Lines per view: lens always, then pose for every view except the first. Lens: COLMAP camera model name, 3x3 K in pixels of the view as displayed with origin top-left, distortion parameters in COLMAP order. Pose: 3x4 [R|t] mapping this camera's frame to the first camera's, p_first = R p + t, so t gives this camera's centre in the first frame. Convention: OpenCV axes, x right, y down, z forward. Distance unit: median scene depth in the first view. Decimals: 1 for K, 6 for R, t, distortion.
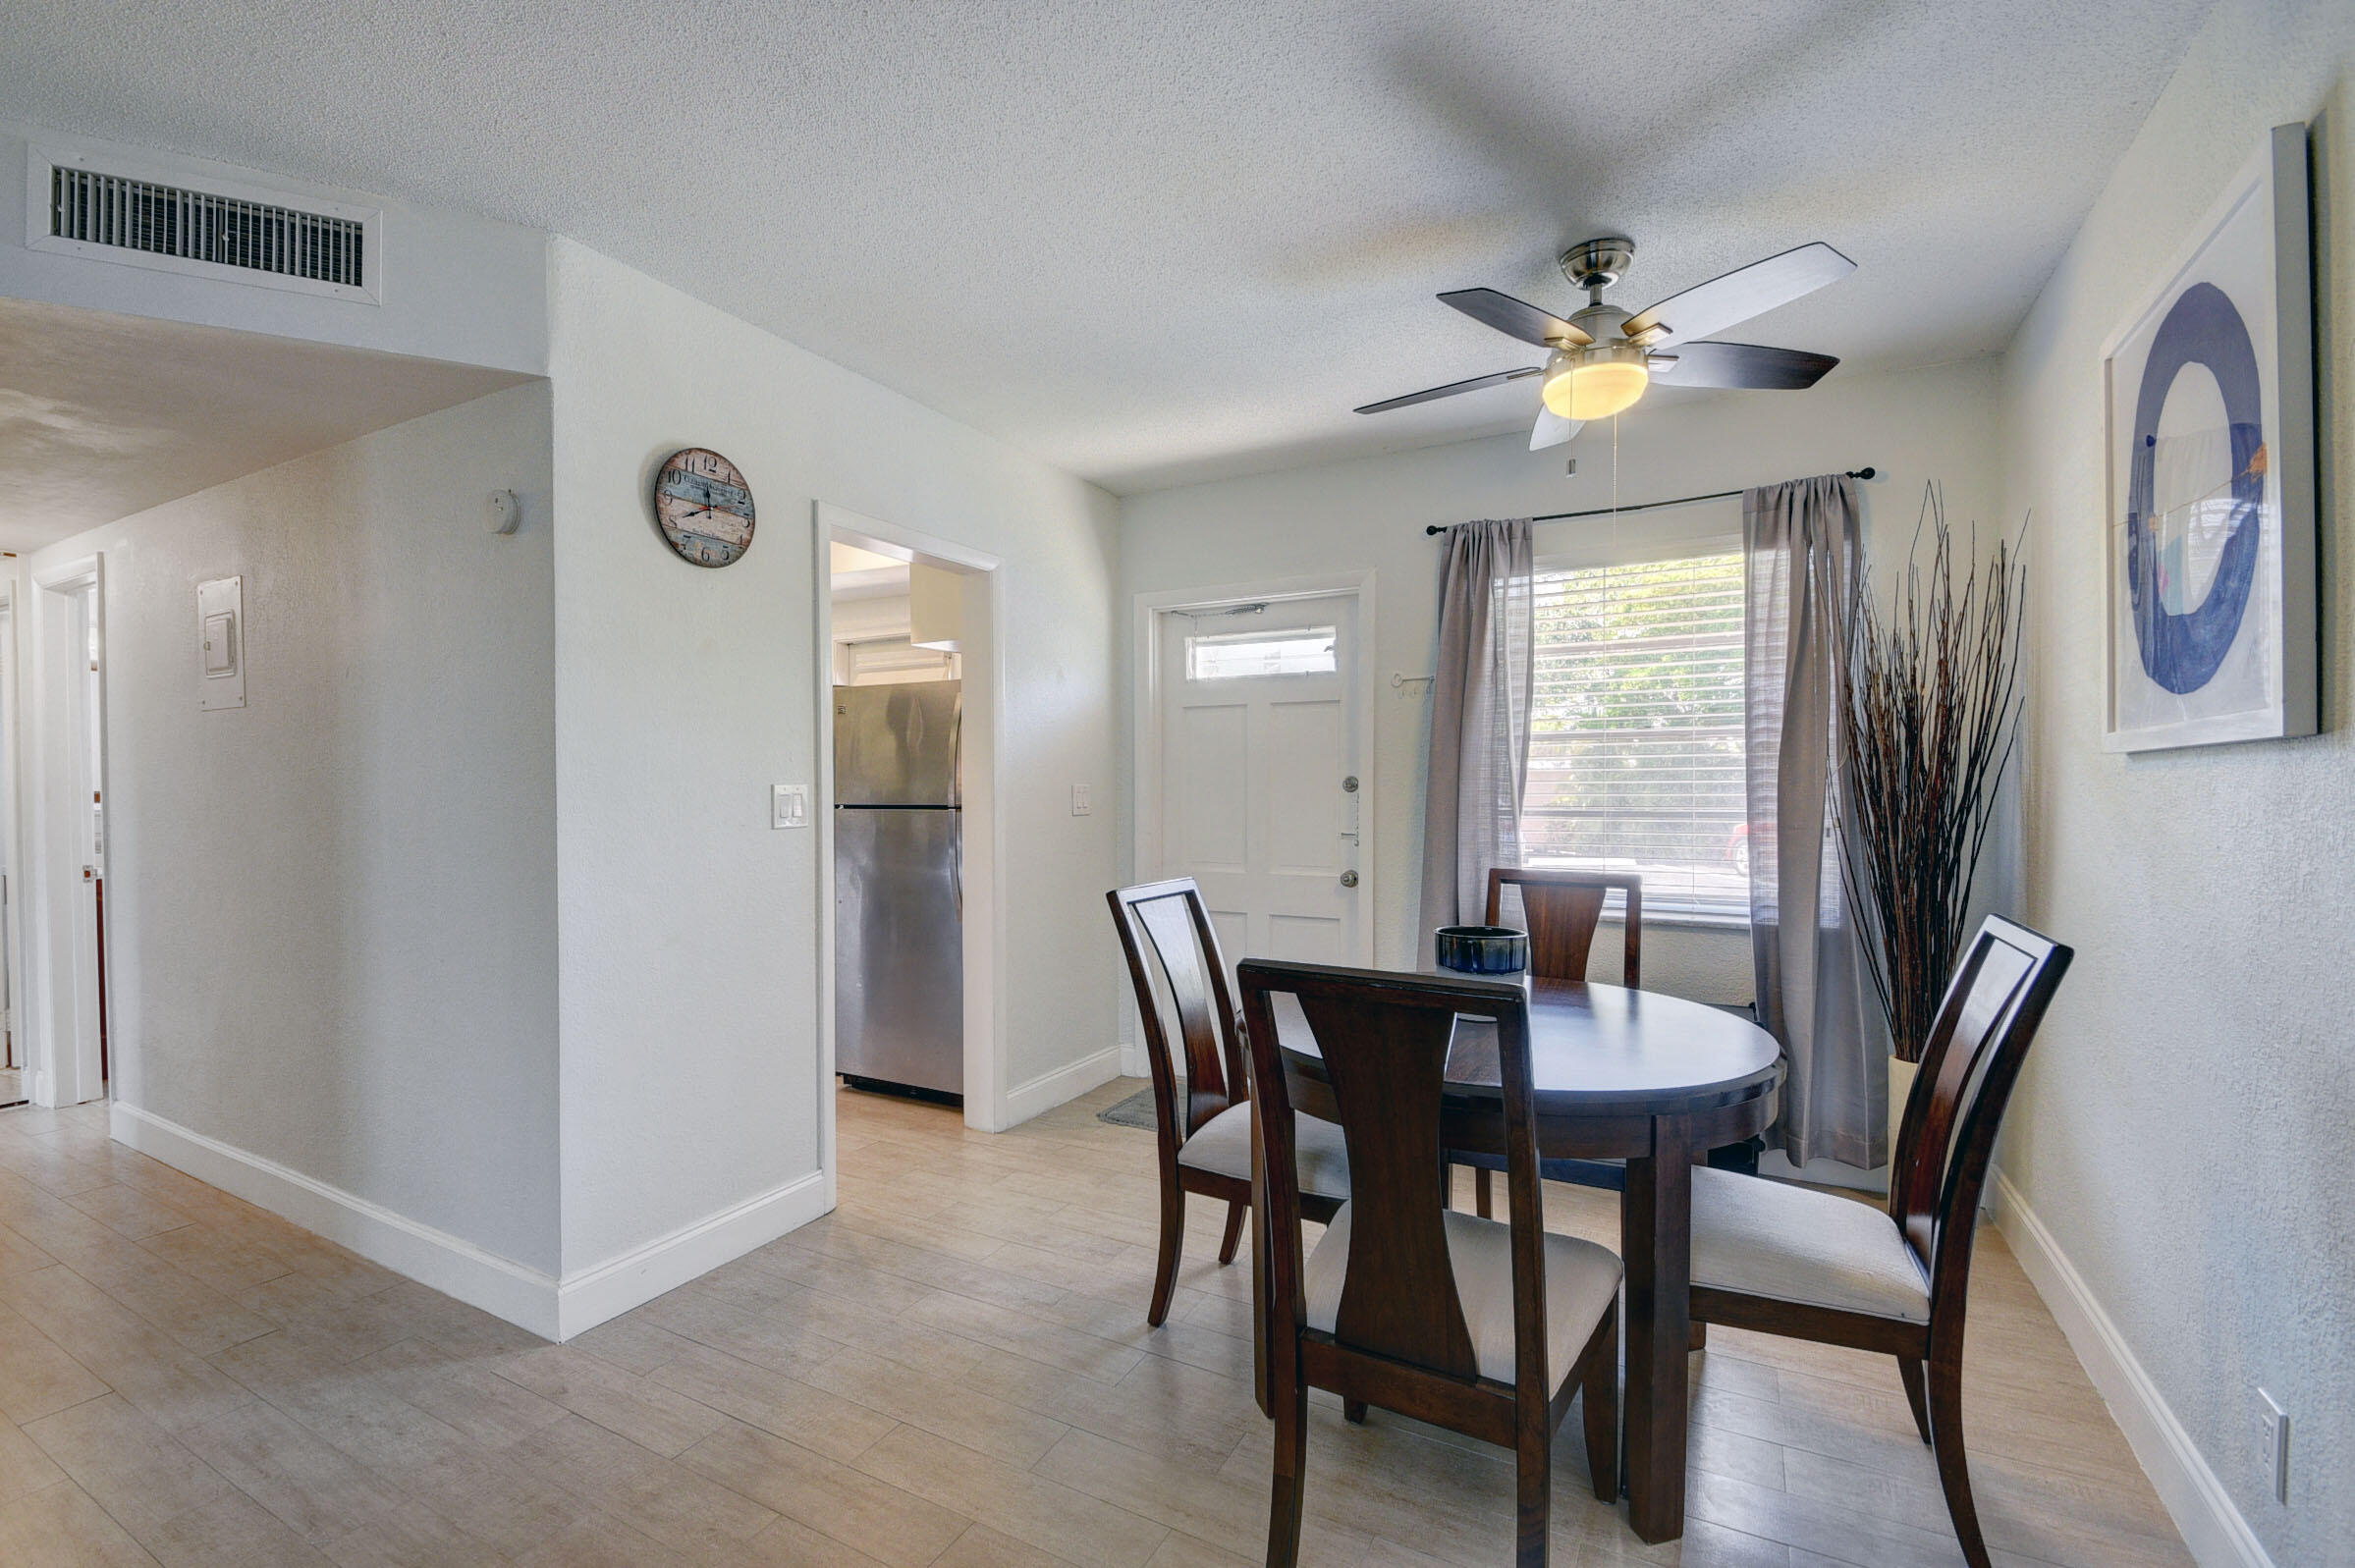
lens RADIAL K [[1033.9, 0, 1141.9], [0, 1033.9, 804.0], [0, 0, 1]] dist [0.001864, -0.009858]
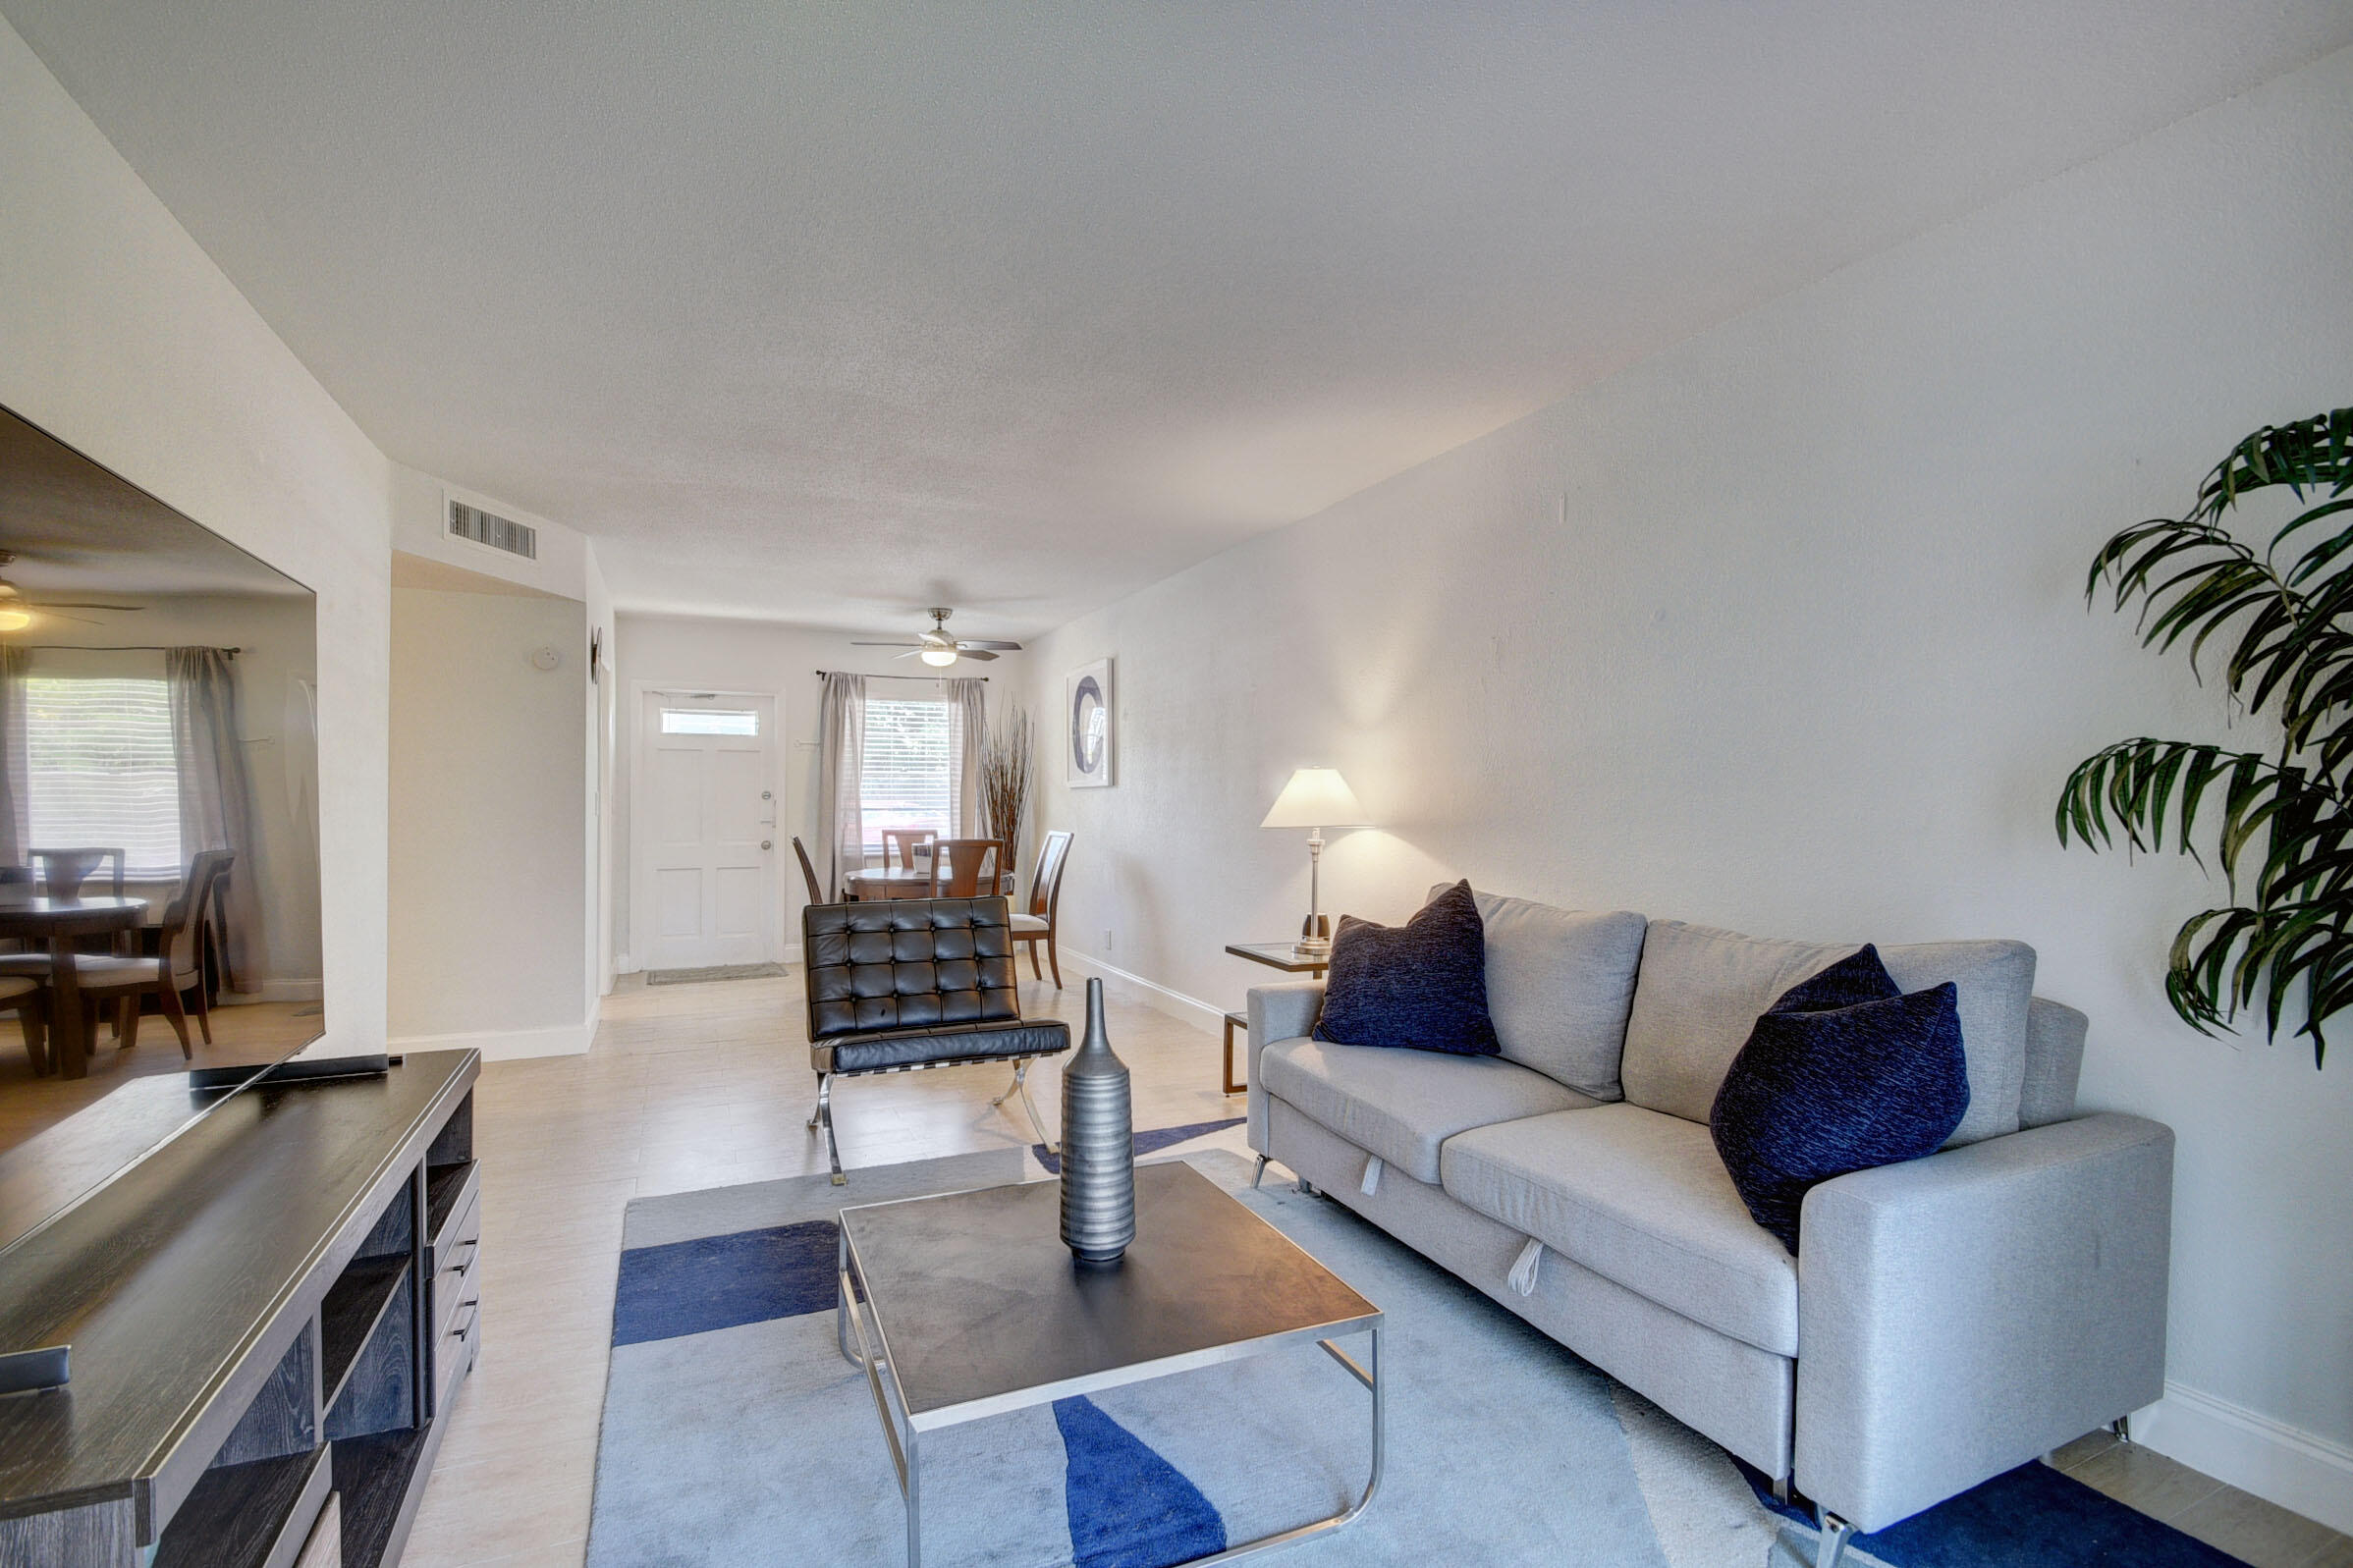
lens RADIAL K [[1033.0, 0, 1140.9], [0, 1033.0, 804.0], [0, 0, 1]] dist [0.001864, -0.009858]
pose [[0.595311, 0.000925, 0.803495, -1.151366], [0.012101, 0.999876, -0.010116, 0.030264], [-0.803404, 0.015745, 0.595226, -0.862722]]
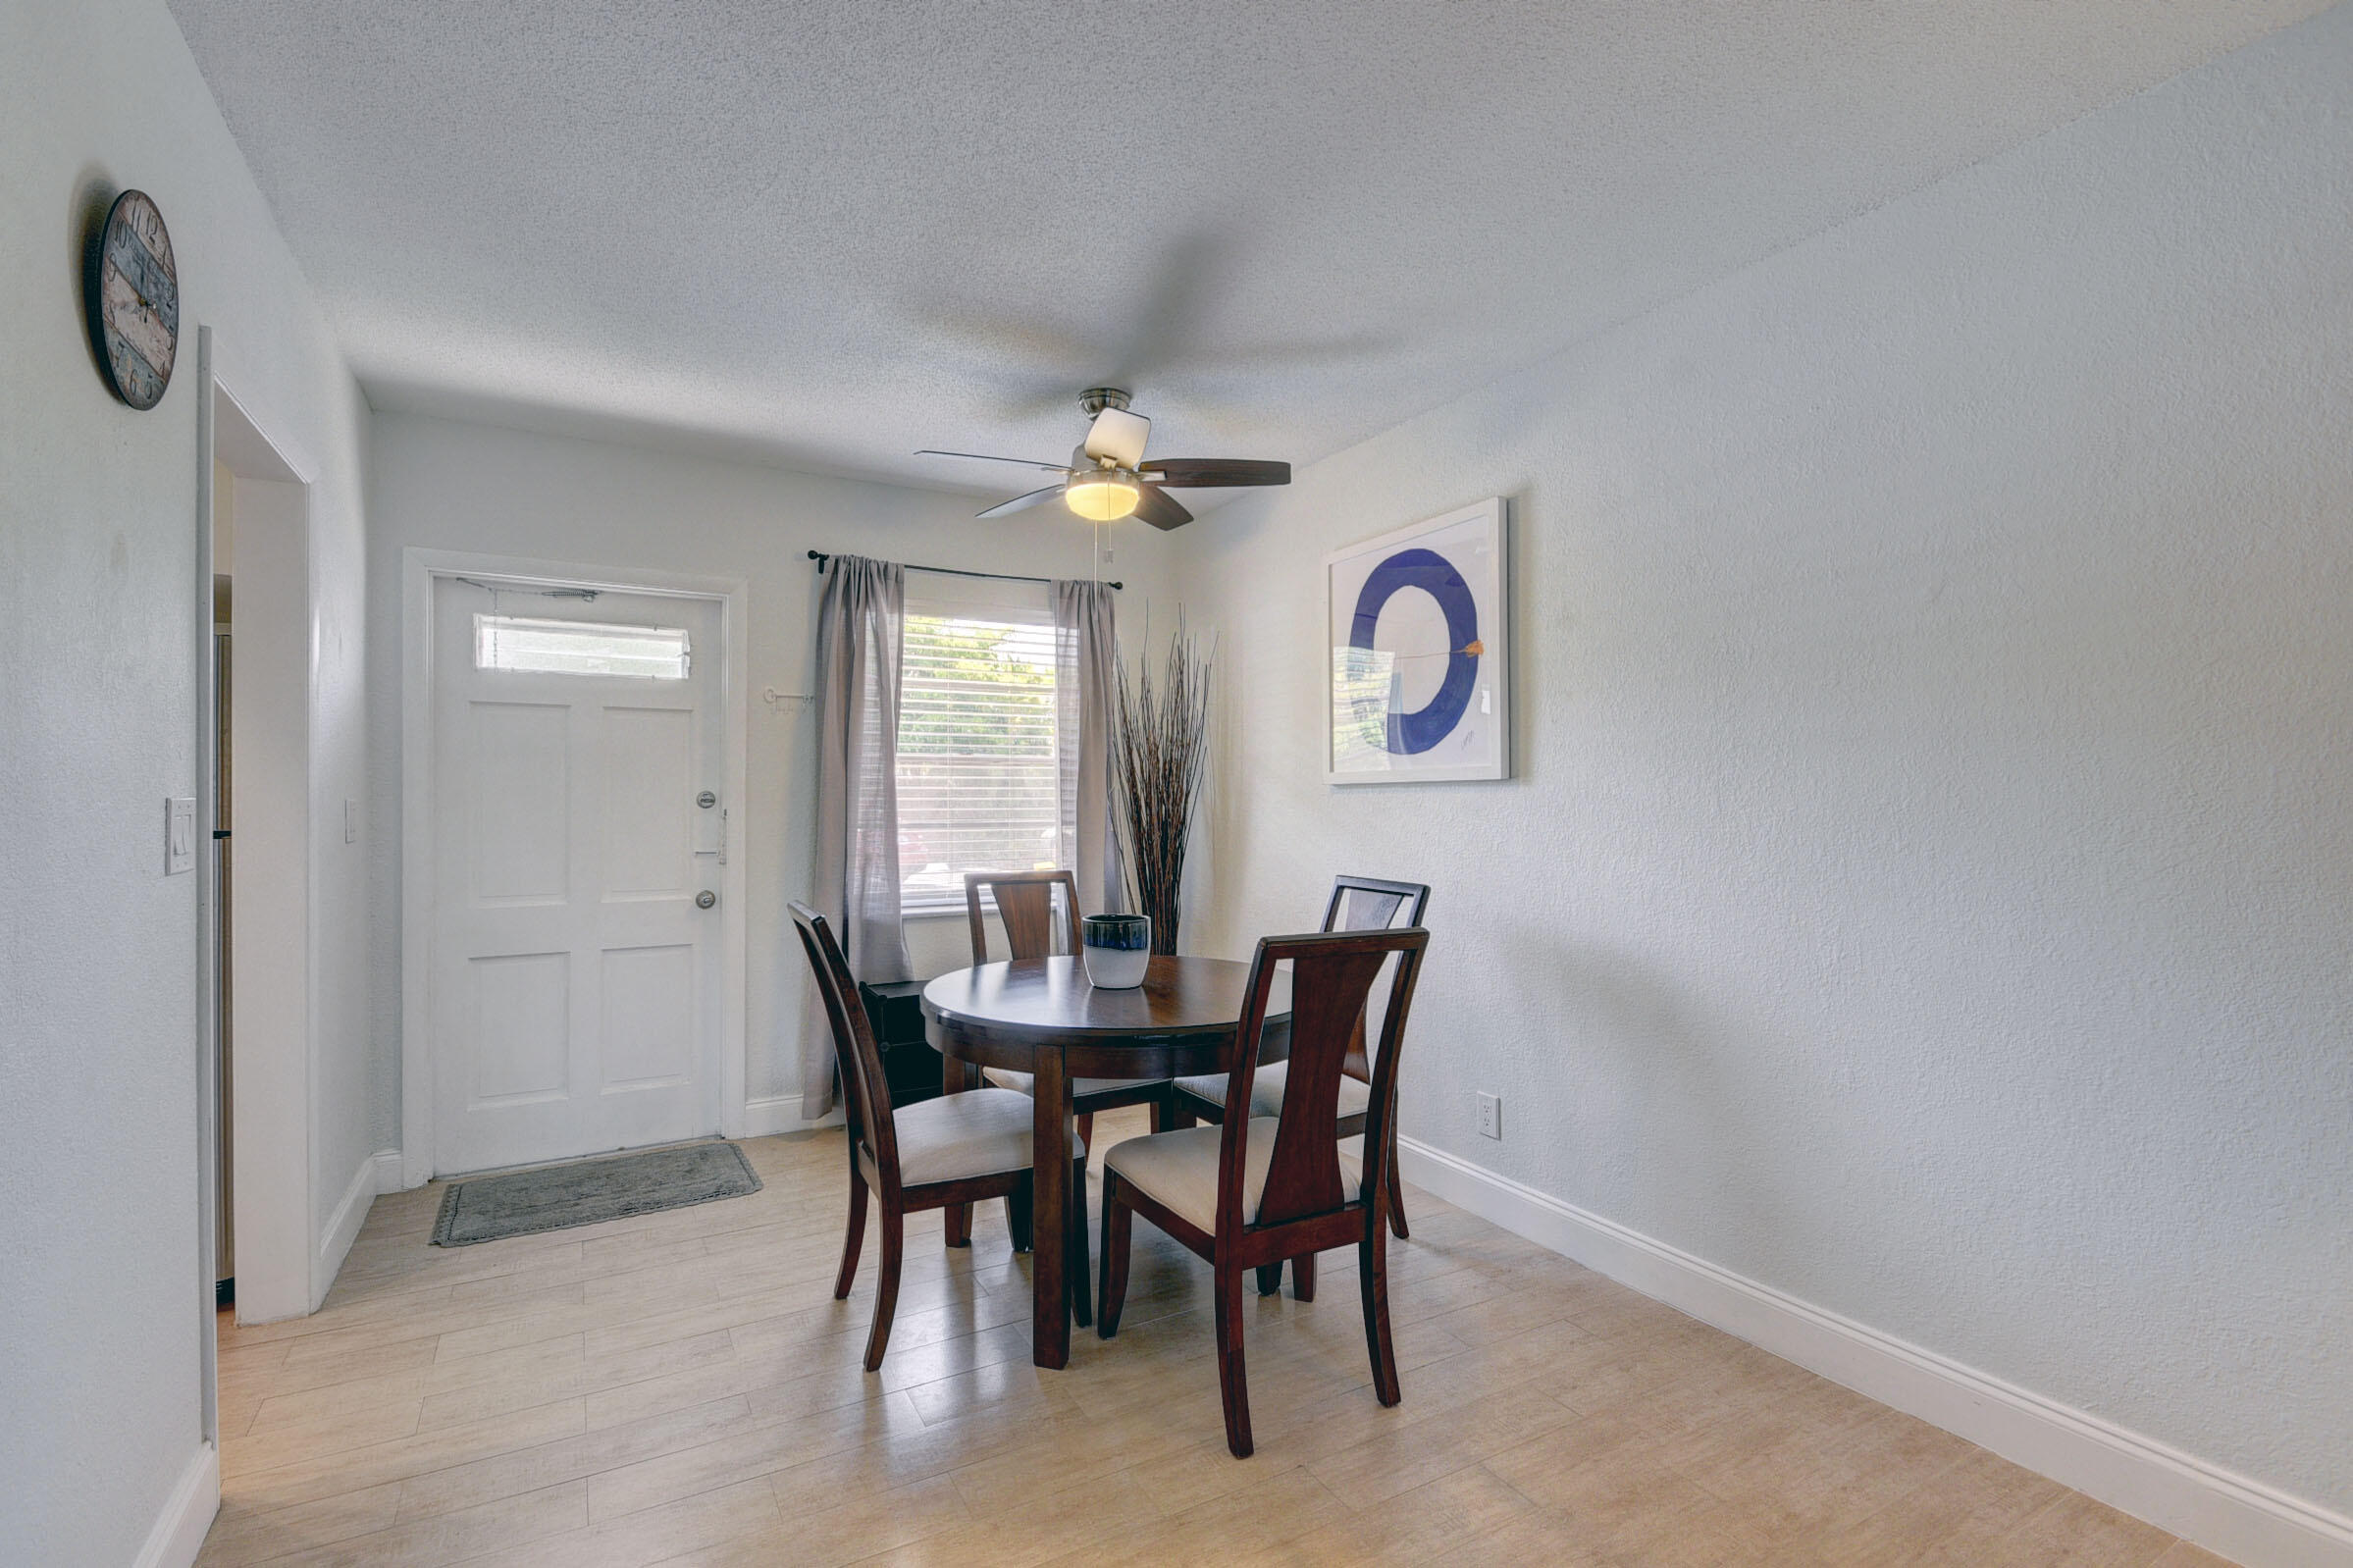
lens RADIAL K [[1029.3, 0, 1139.5], [0, 1029.3, 799.3], [0, 0, 1]] dist [0.016313, -0.021182]
pose [[0.531641, 0.003336, 0.846963, -0.484832], [0.014731, 0.999805, -0.013185, -0.001677], [-0.846842, 0.019486, 0.531488, 0.206331]]
